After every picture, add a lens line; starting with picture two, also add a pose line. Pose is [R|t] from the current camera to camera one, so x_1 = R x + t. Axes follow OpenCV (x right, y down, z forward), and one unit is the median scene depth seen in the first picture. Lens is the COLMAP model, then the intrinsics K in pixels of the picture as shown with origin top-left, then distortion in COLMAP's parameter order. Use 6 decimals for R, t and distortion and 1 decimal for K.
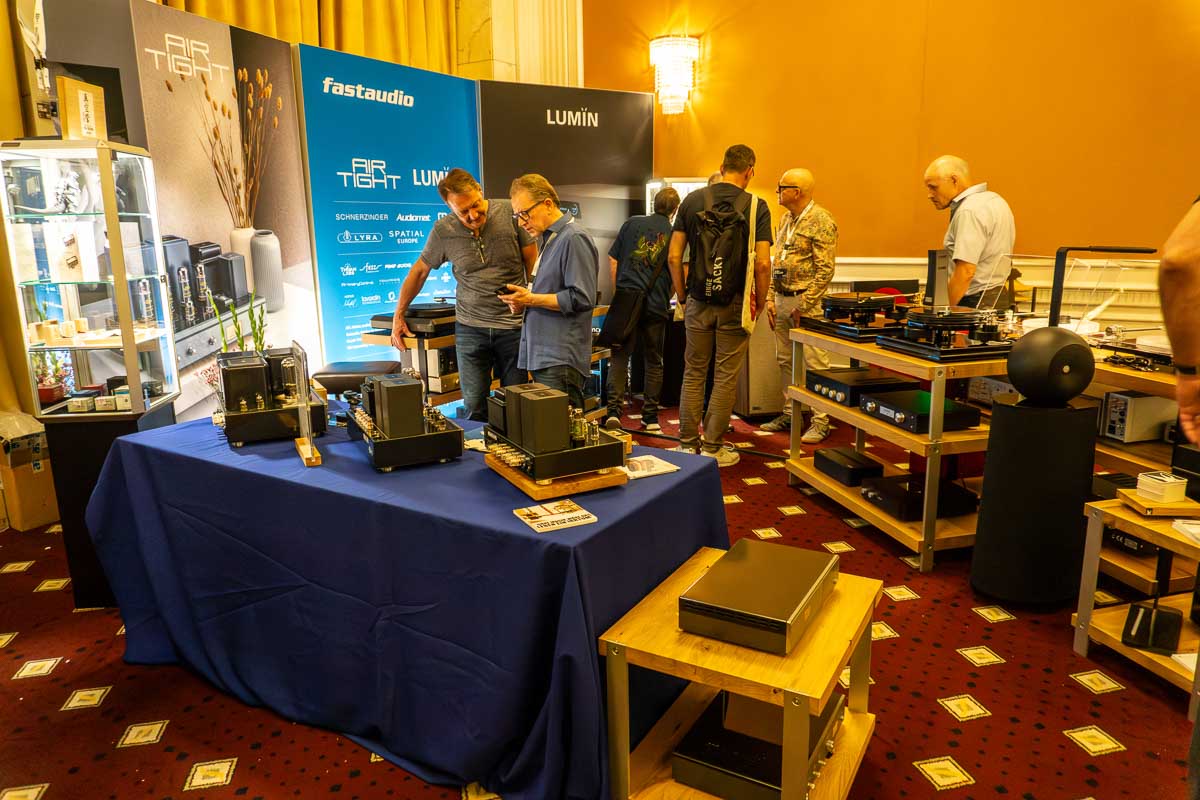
lens RADIAL K [[824.6, 0, 602.4], [0, 824.6, 401.6], [0, 0, 1]] dist [0.004033, -0.002728]
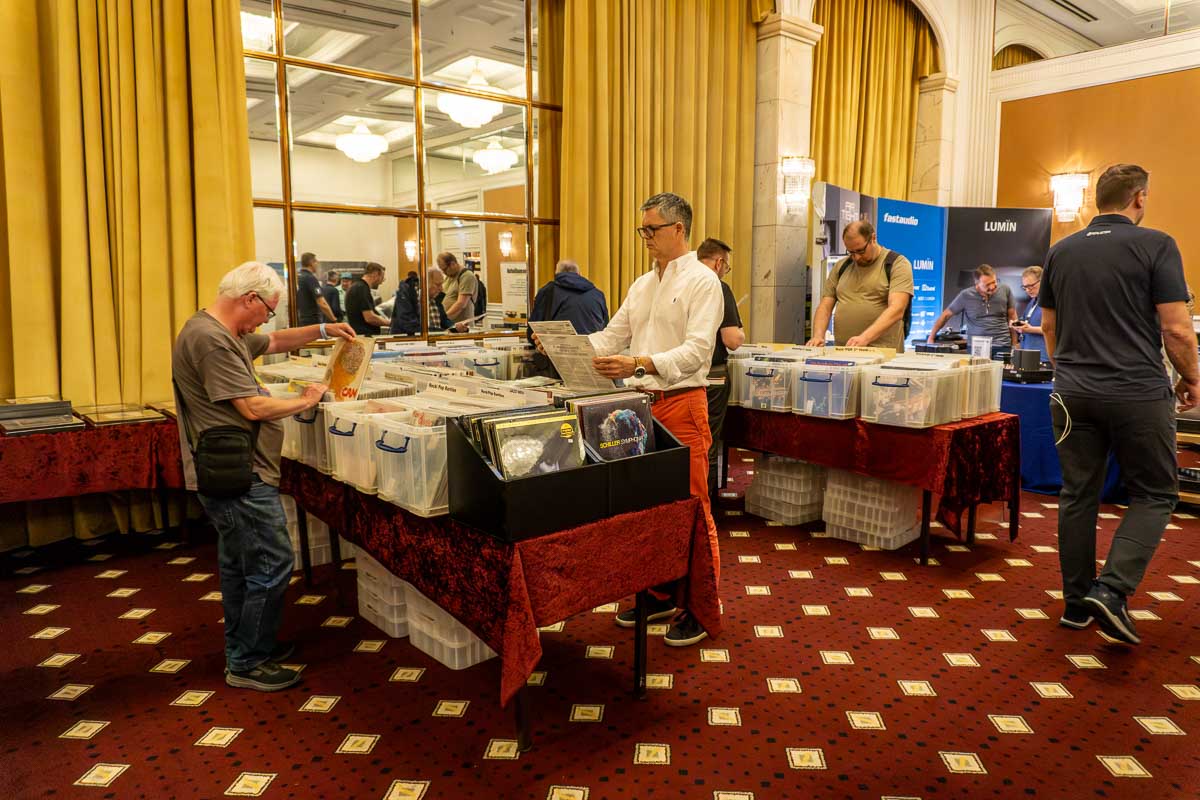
lens RADIAL K [[824.6, 0, 598.3], [0, 824.6, 397.8], [0, 0, 1]] dist [0.004033, -0.002728]
pose [[0.967480, 0.041260, -0.249558, -0.363102], [-0.058734, 0.996285, -0.062980, 0.125543], [0.246032, 0.075589, 0.966310, -0.675215]]
